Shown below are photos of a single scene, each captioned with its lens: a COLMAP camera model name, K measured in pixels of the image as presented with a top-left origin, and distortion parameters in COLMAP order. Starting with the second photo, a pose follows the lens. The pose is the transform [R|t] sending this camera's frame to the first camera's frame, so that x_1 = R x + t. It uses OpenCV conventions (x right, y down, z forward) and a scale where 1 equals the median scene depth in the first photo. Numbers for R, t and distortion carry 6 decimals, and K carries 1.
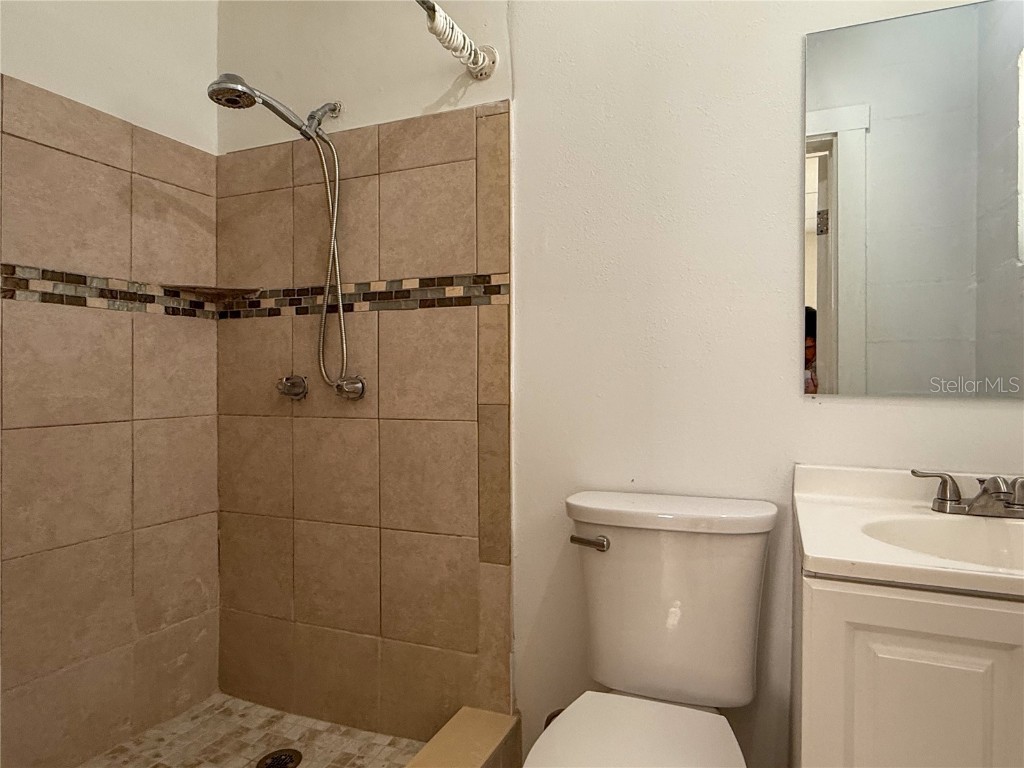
lens RADIAL K [[601.4, 0, 513.0], [0, 601.4, 359.1], [0, 0, 1]] dist [-0.005376, -0.000196]
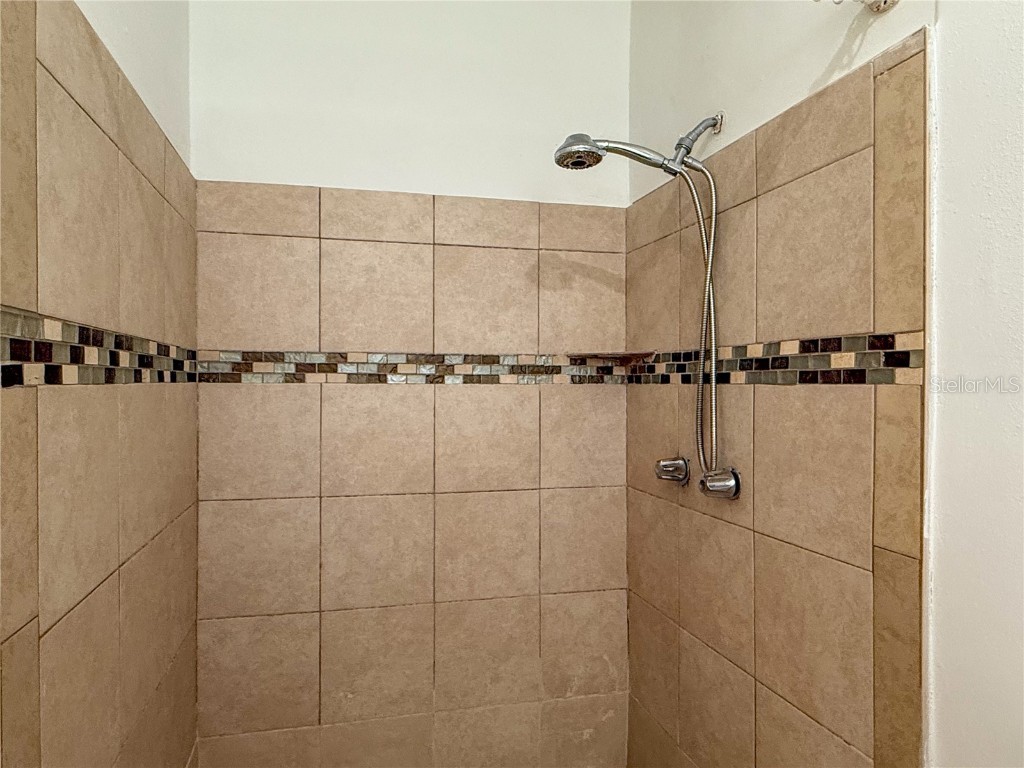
lens RADIAL K [[643.5, 0, 509.5], [0, 643.5, 377.7], [0, 0, 1]] dist [-0.003617, 0.001015]
pose [[0.609817, -0.005428, -0.792523, 0.222094], [0.023531, 0.999660, 0.011260, -0.105764], [0.792193, -0.025515, 0.609738, 0.282331]]
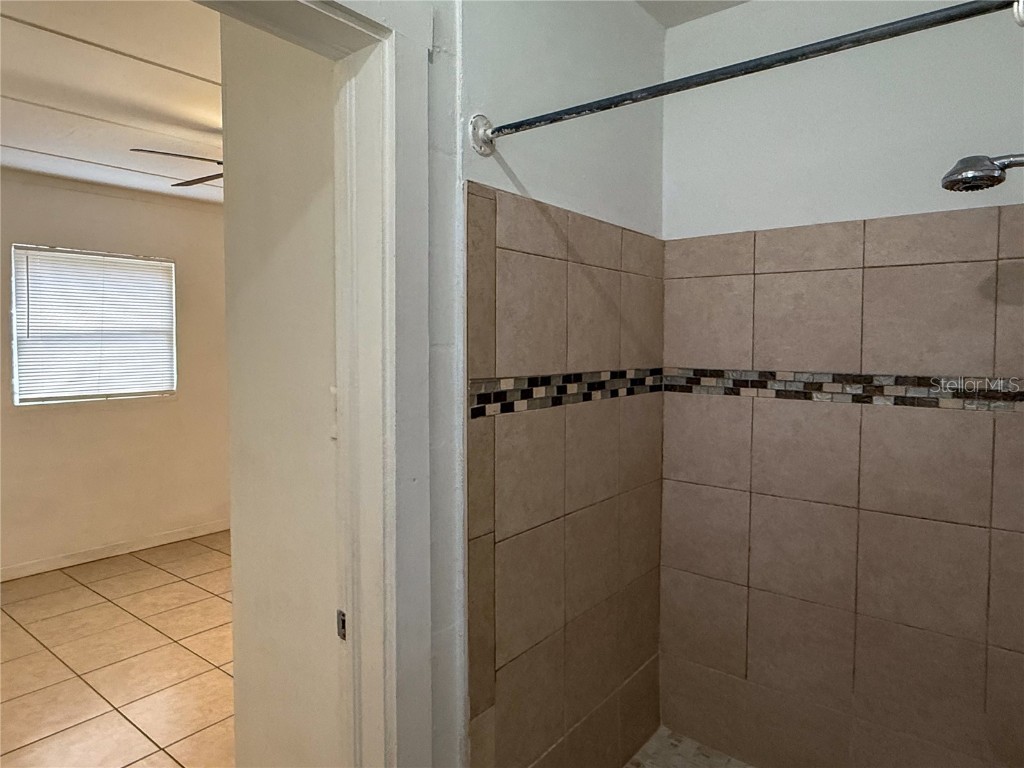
lens RADIAL K [[601.4, 0, 513.0], [0, 601.4, 359.1], [0, 0, 1]] dist [-0.005376, -0.000196]
pose [[-0.227300, 0.006969, -0.973800, 0.446163], [0.015261, 0.999877, 0.003593, -0.177478], [0.973705, -0.014044, -0.227379, 0.493558]]
